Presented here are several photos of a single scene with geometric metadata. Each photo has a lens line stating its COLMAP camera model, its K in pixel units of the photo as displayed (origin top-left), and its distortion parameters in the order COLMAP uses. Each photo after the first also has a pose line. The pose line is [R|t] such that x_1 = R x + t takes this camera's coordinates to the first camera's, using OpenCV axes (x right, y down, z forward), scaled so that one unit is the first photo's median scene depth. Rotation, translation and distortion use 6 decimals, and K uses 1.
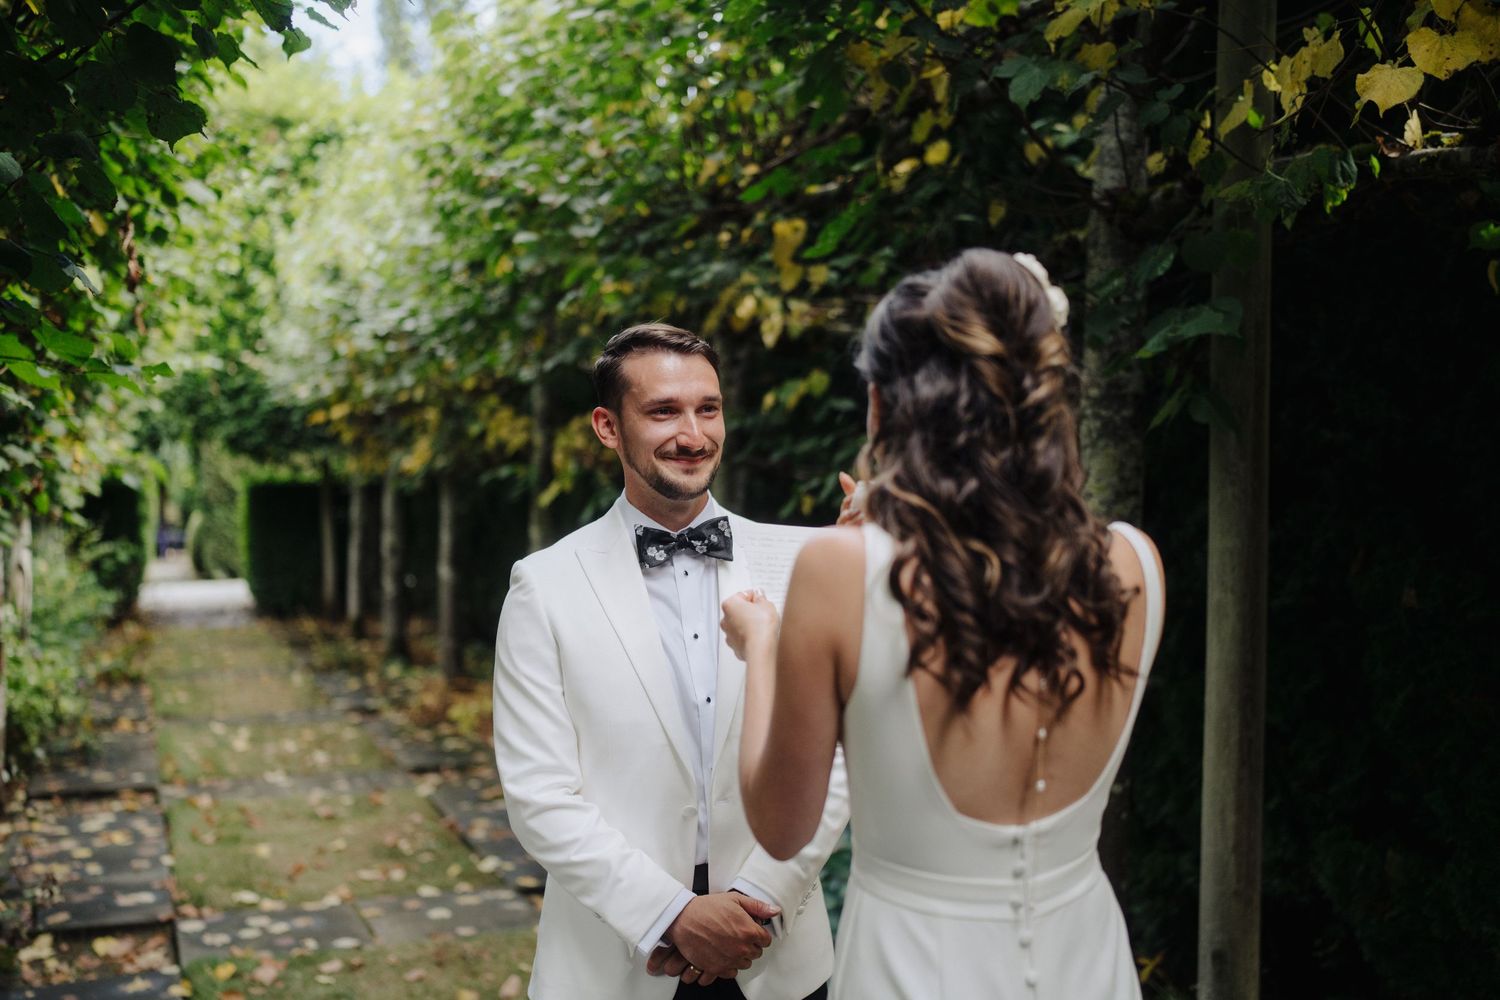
lens RADIAL K [[1448.7, 0, 759.5], [0, 1448.7, 507.1], [0, 0, 1]] dist [-0.022638, 0.102761]
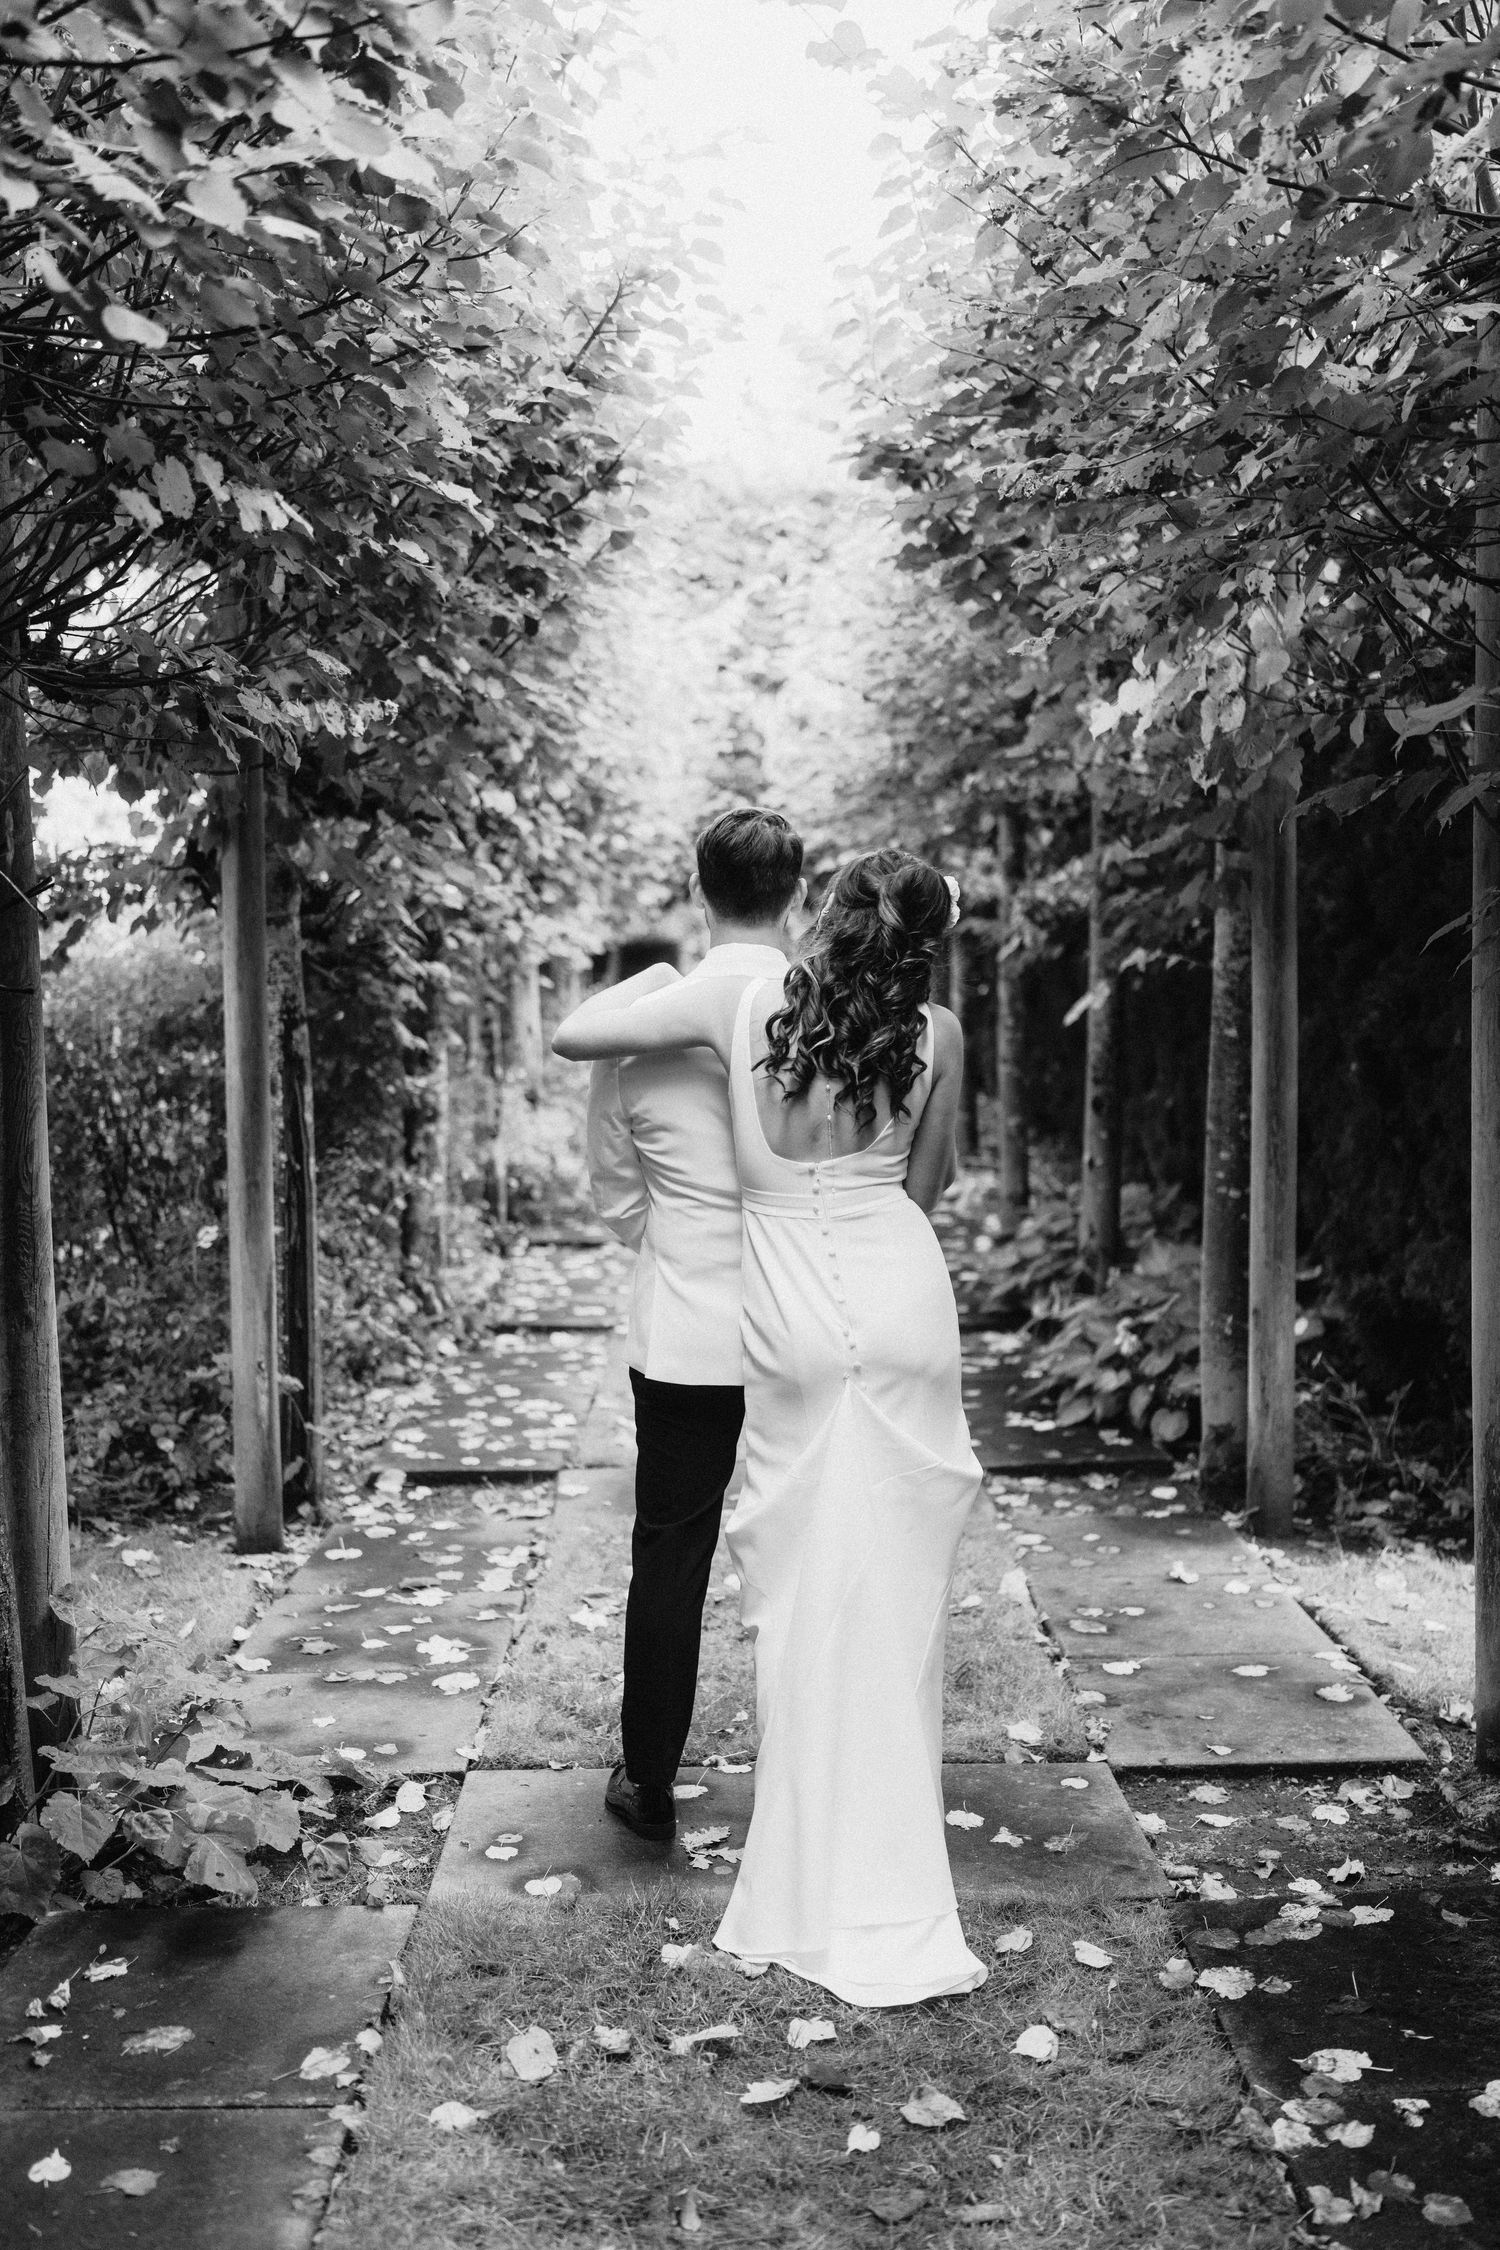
lens RADIAL K [[2175.3, 0, 744.0], [0, 2175.3, 1120.2], [0, 0, 1]] dist [-0.019989, 0.099959]
pose [[0.917569, 0.013813, -0.397336, 0.287943], [0.016265, 0.997256, 0.072228, -0.003714], [0.397243, -0.072737, 0.914826, -0.410174]]
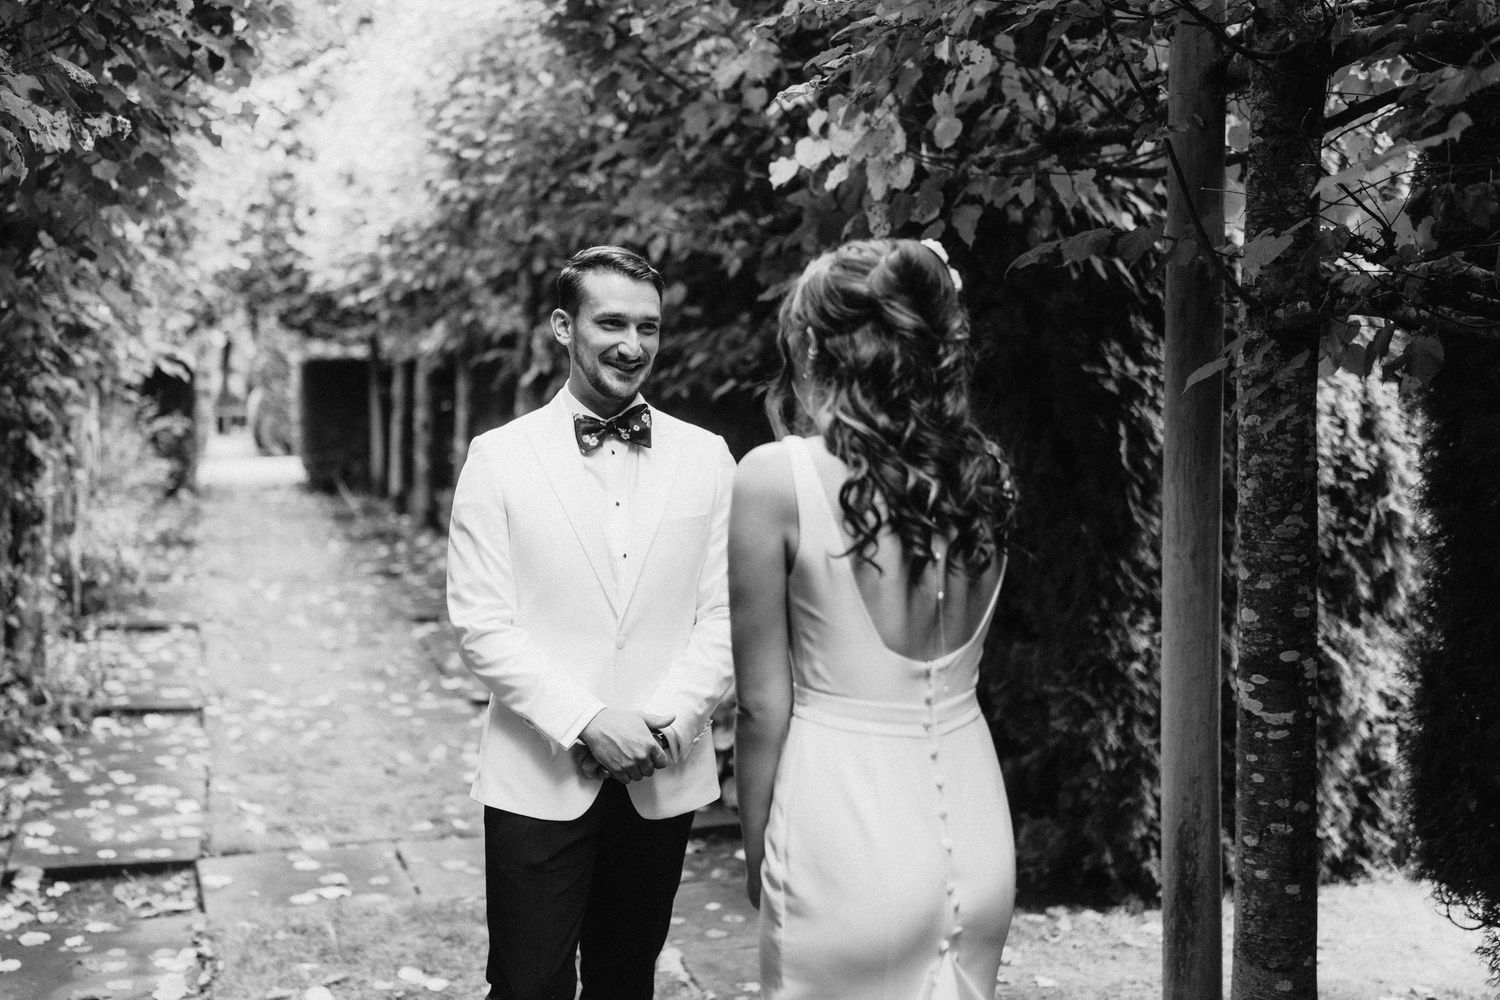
lens RADIAL K [[1702.1, 0, 635.7], [0, 1702.1, 426.6], [0, 0, 1]] dist [0.008992, 0.001362]
pose [[0.987164, 0.008108, -0.159504, 0.163634], [-0.003830, 0.999625, 0.027110, -0.006196], [0.159664, -0.026151, 0.986825, -0.324953]]
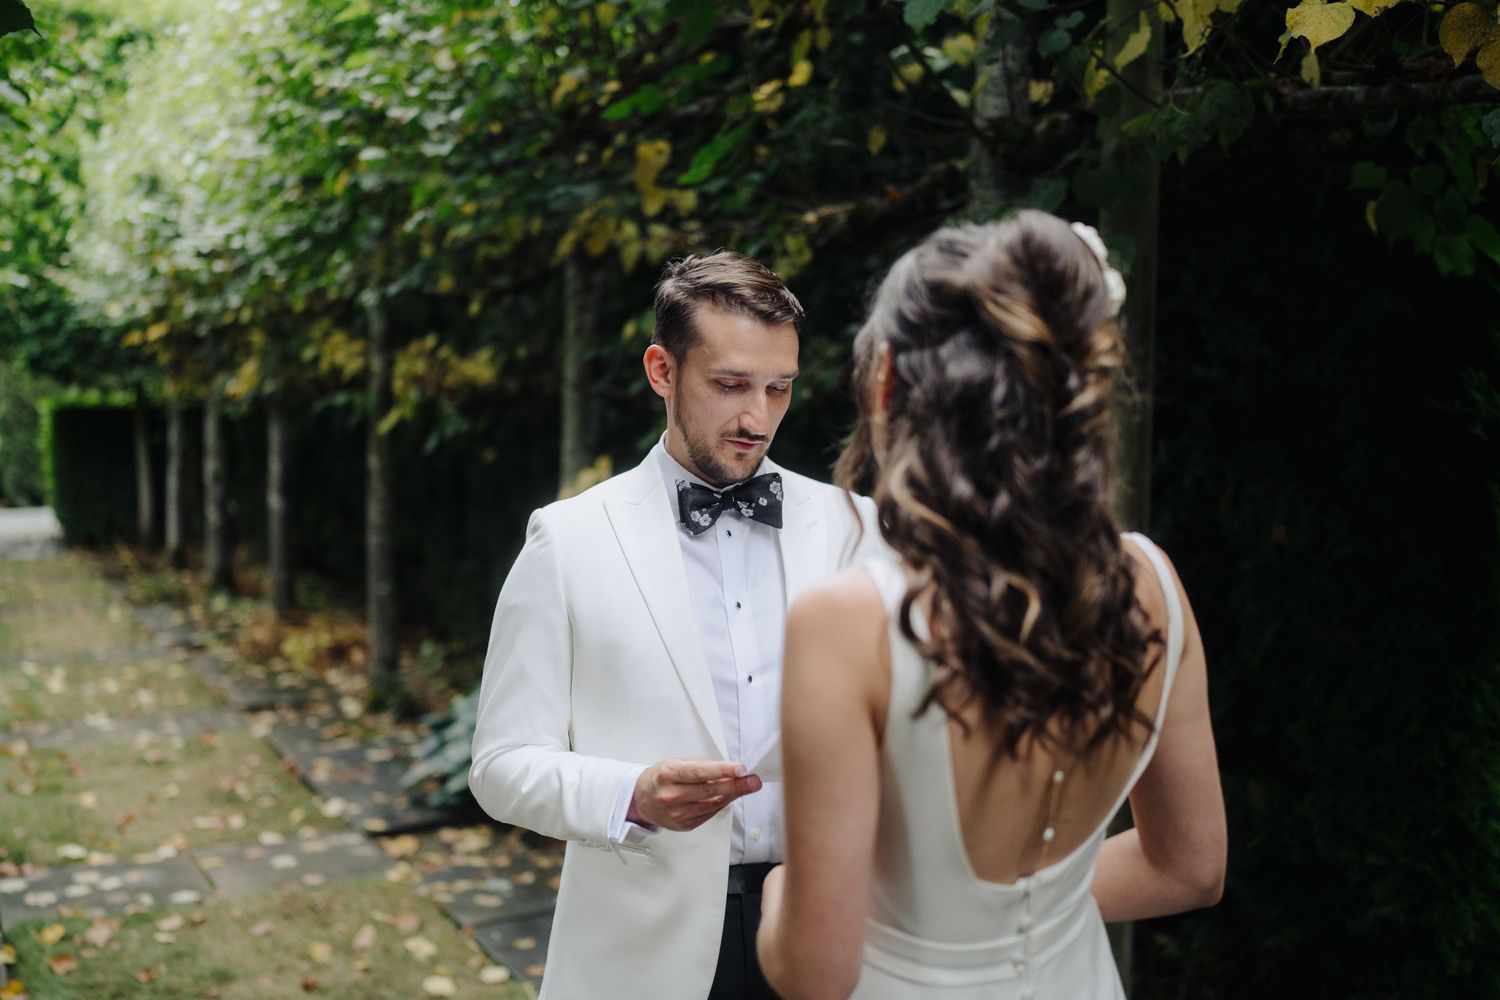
lens RADIAL K [[1450.2, 0, 749.5], [0, 1450.2, 499.8], [0, 0, 1]] dist [-0.019989, 0.099959]
pose [[0.993986, -0.003859, 0.109441, -0.014075], [-0.001465, 0.998821, 0.048526, -0.004816], [-0.109500, -0.048395, 0.992808, 0.017053]]
